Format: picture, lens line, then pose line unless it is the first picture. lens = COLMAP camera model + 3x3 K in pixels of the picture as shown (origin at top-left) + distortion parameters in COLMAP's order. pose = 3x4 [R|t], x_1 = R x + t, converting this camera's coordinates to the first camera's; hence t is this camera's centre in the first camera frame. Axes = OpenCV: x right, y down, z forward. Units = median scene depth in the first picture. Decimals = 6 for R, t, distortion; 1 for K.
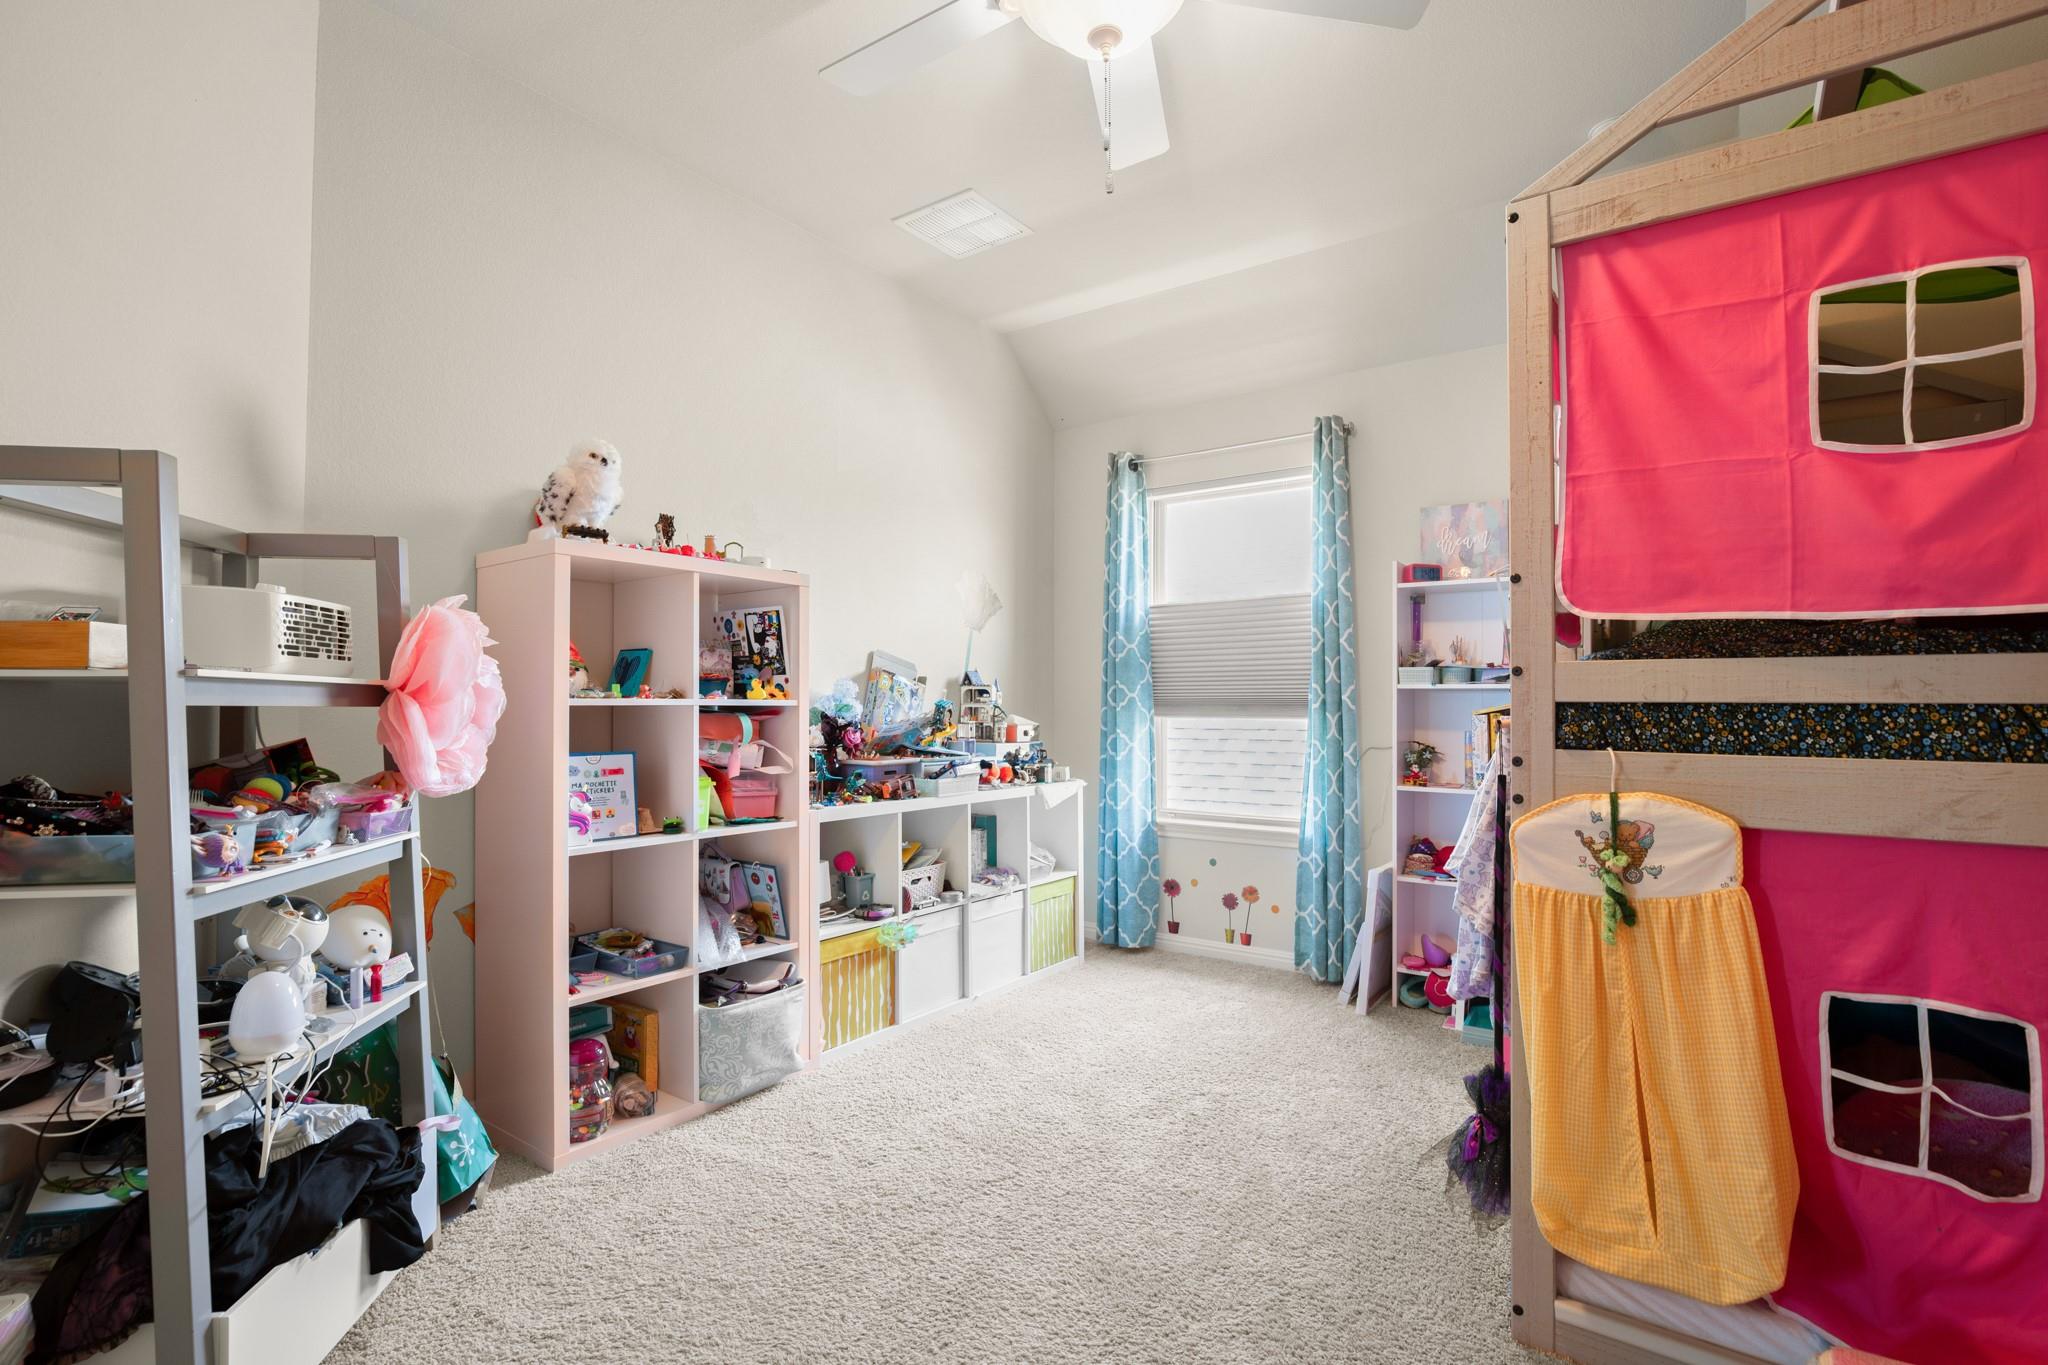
lens RADIAL K [[936.5, 0, 1029.9], [0, 936.5, 678.7], [0, 0, 1]] dist [-0.023140, 0.005610]
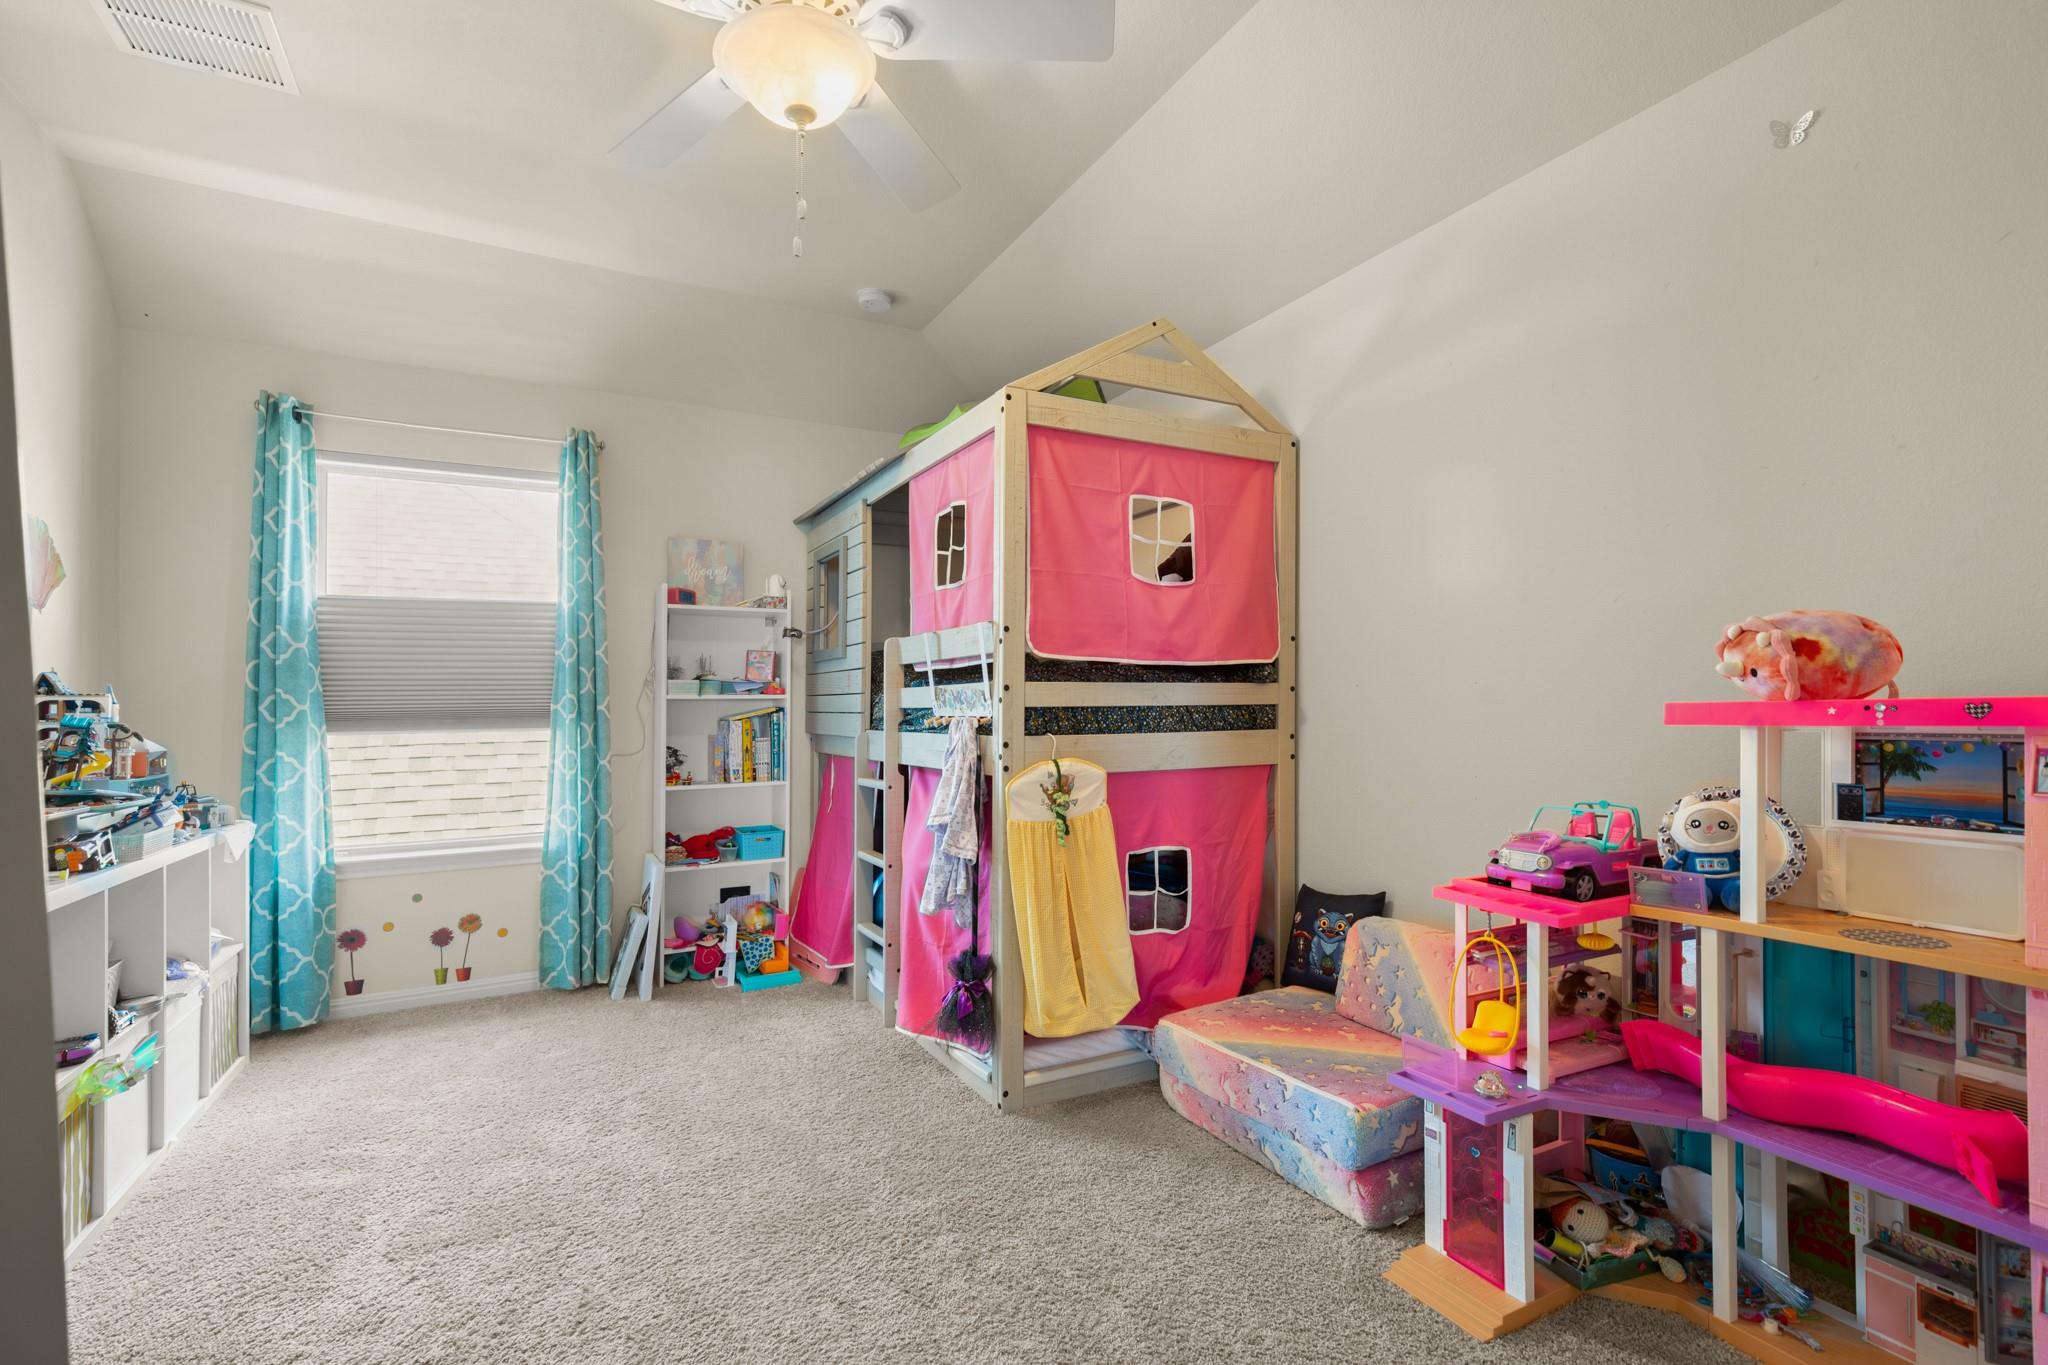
lens RADIAL K [[936.5, 0, 1036.8], [0, 936.5, 699.3], [0, 0, 1]] dist [-0.023140, 0.005610]
pose [[0.425891, -0.000658, 0.904774, -0.387863], [-0.008919, 0.999948, 0.004926, 0.001572], [-0.904730, -0.010168, 0.425863, 0.124017]]
